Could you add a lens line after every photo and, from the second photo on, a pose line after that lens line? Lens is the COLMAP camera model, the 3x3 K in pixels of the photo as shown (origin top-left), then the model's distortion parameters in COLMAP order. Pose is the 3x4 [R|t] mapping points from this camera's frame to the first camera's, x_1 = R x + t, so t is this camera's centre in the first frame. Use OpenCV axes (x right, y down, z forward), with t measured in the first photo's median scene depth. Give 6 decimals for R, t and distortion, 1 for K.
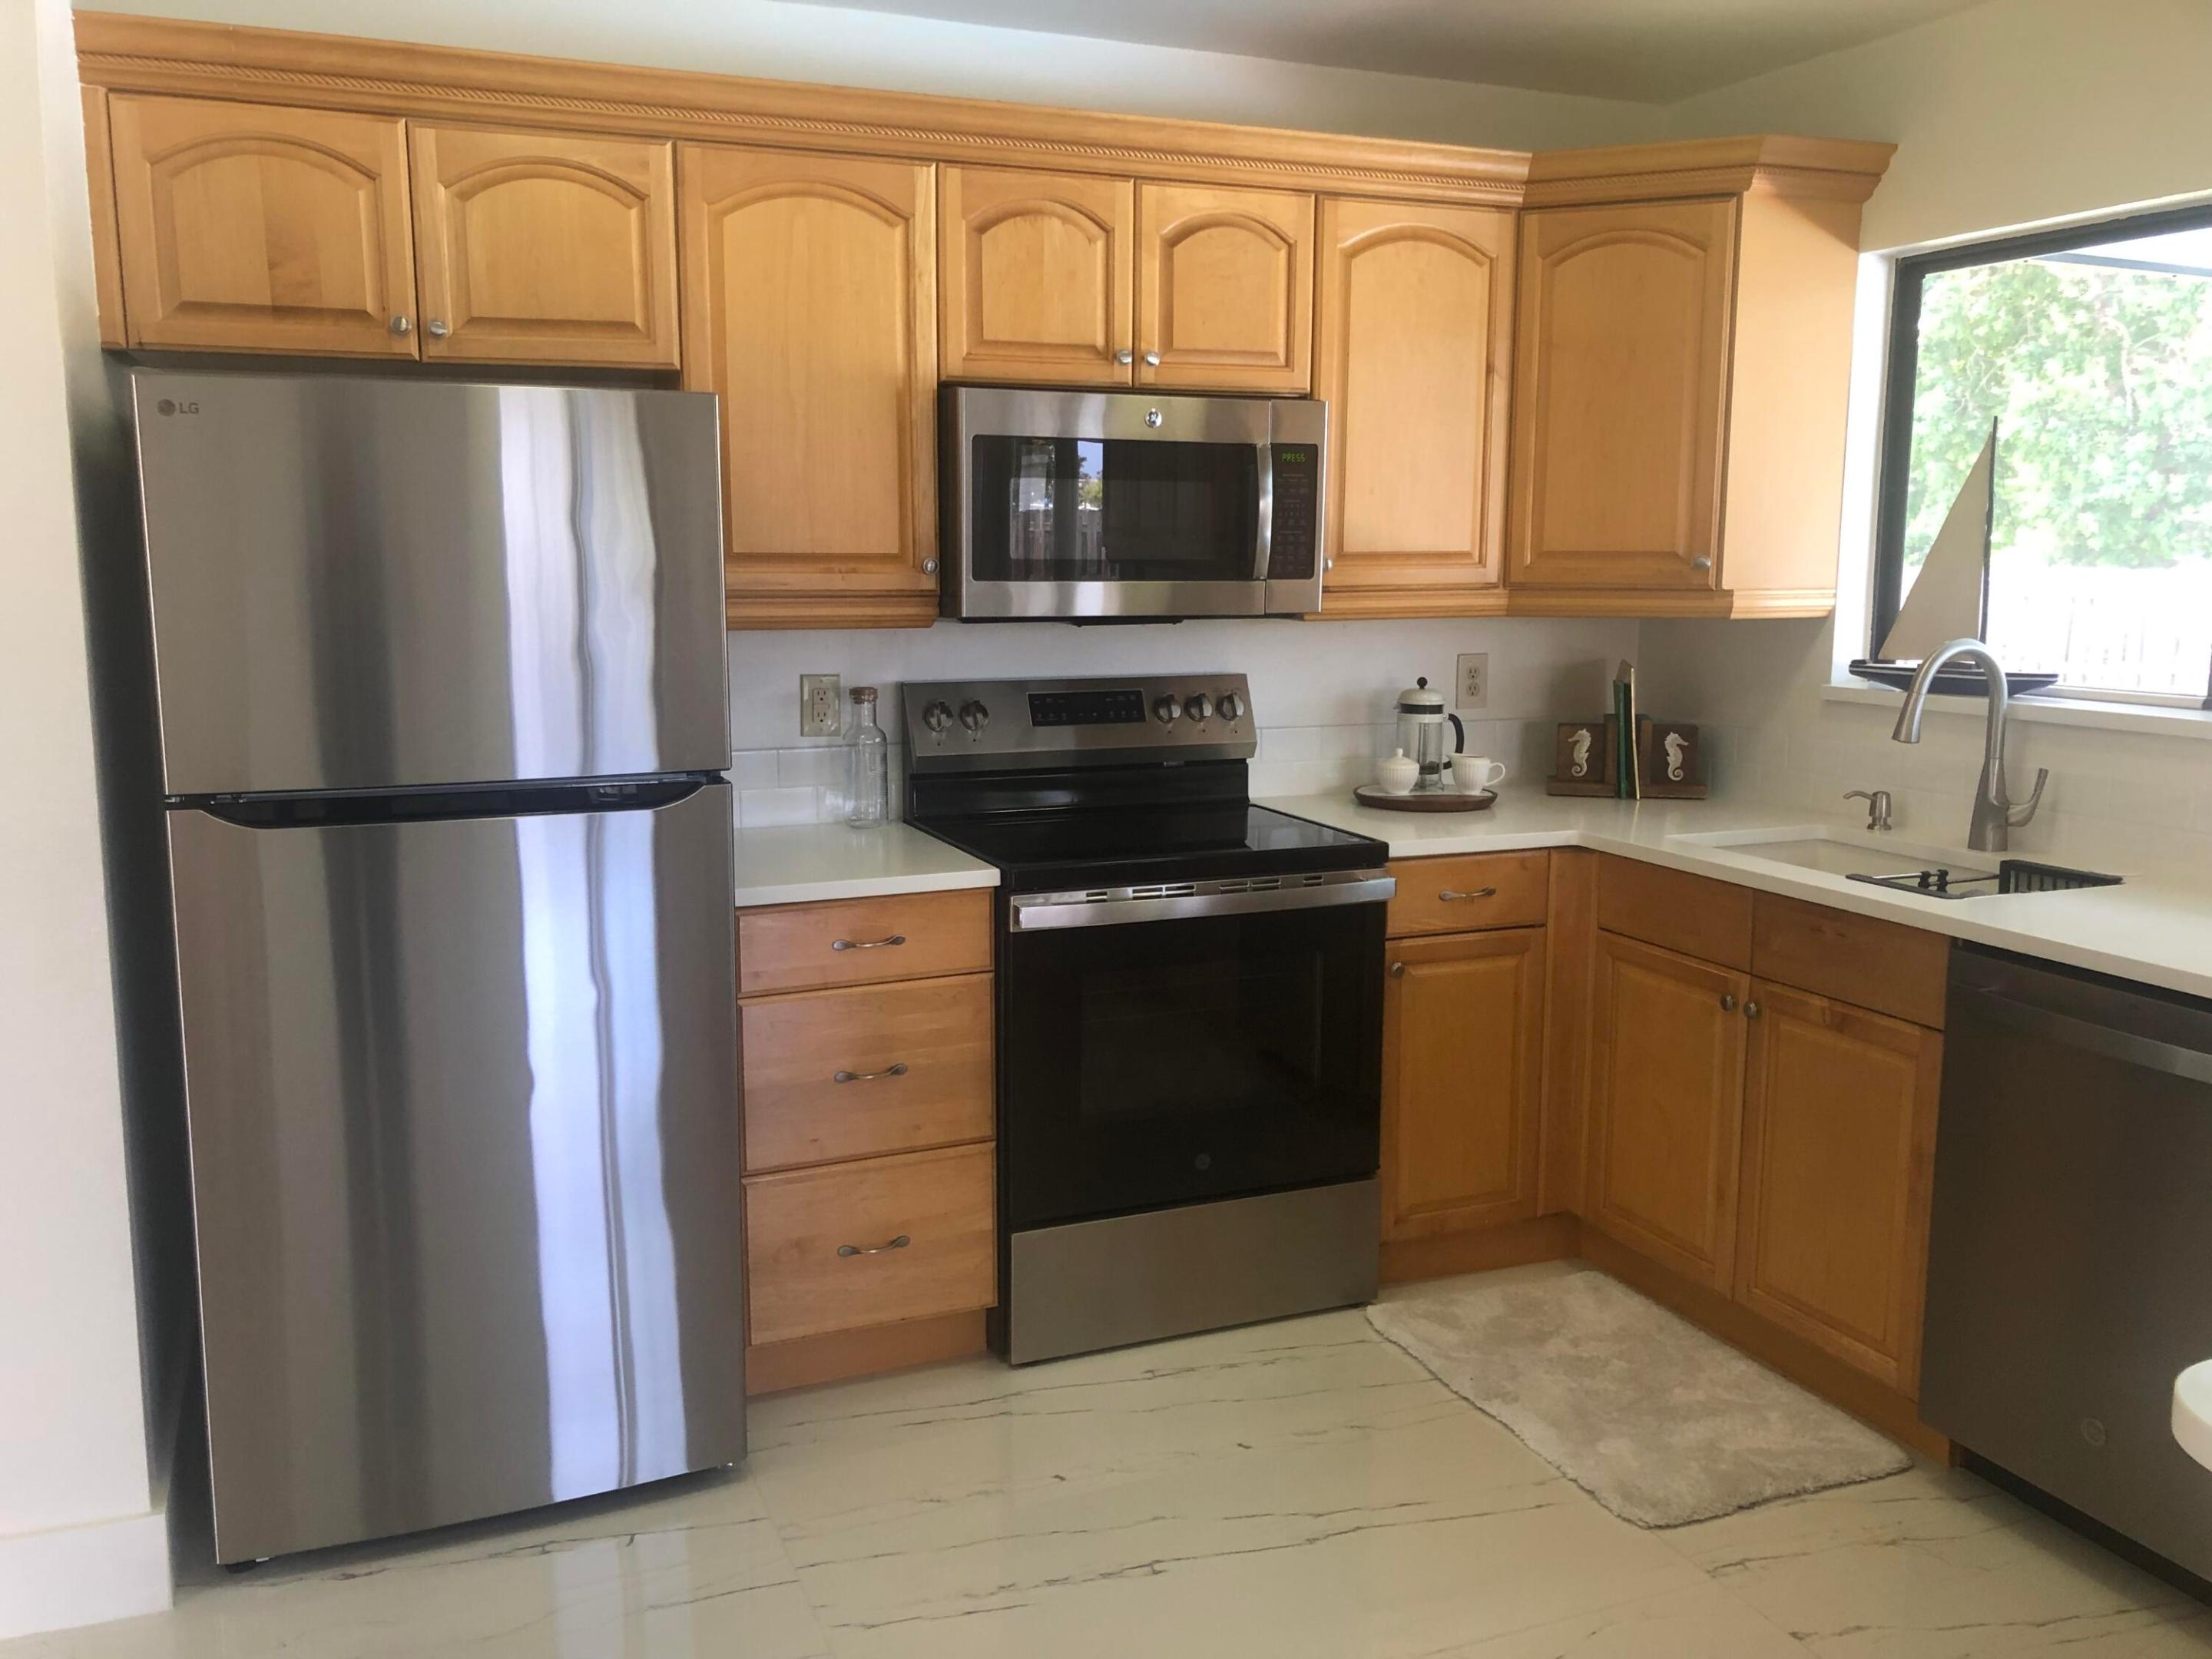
lens RADIAL K [[1878.4, 0, 1106.0], [0, 1878.4, 829.5], [0, 0, 1]] dist [0.024195, -0.002762]
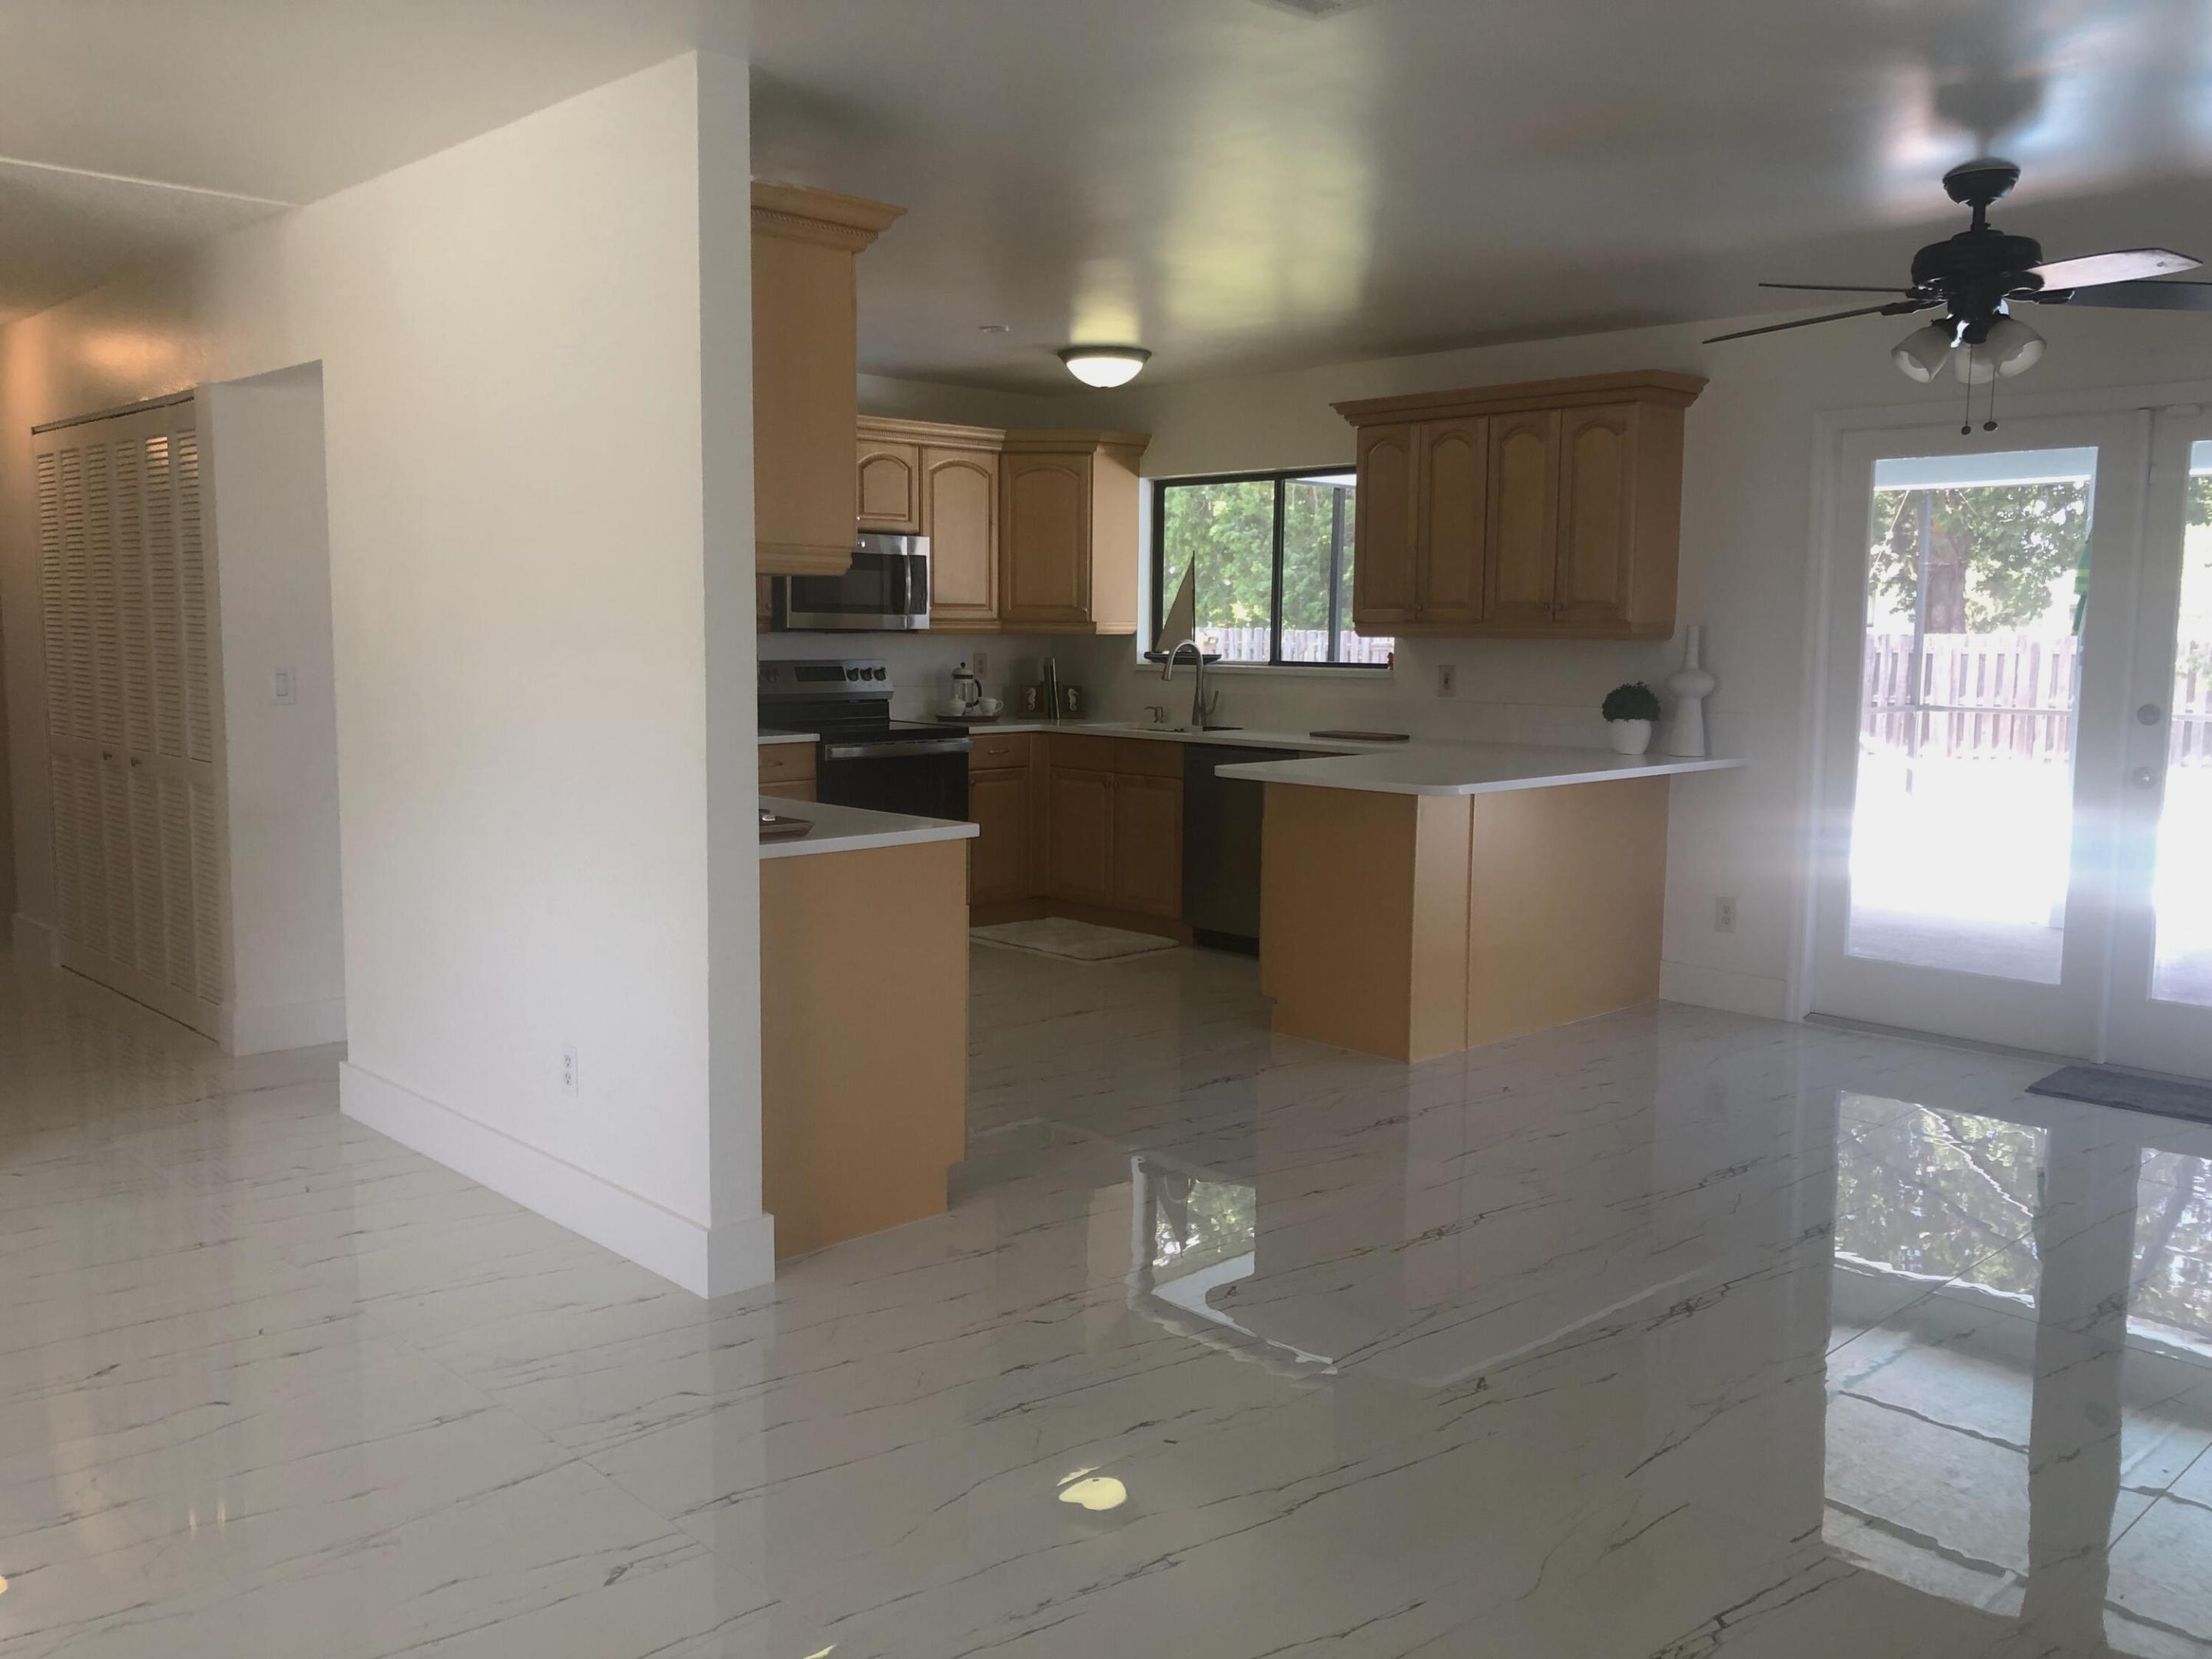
lens RADIAL K [[1806.2, 0, 1114.4], [0, 1806.2, 917.6], [0, 0, 1]] dist [0.040285, 0.001215]
pose [[0.934085, -0.051097, 0.353376, -0.459180], [0.046945, 0.998691, 0.020317, 0.195539], [-0.353952, -0.002388, 0.935261, -1.109365]]
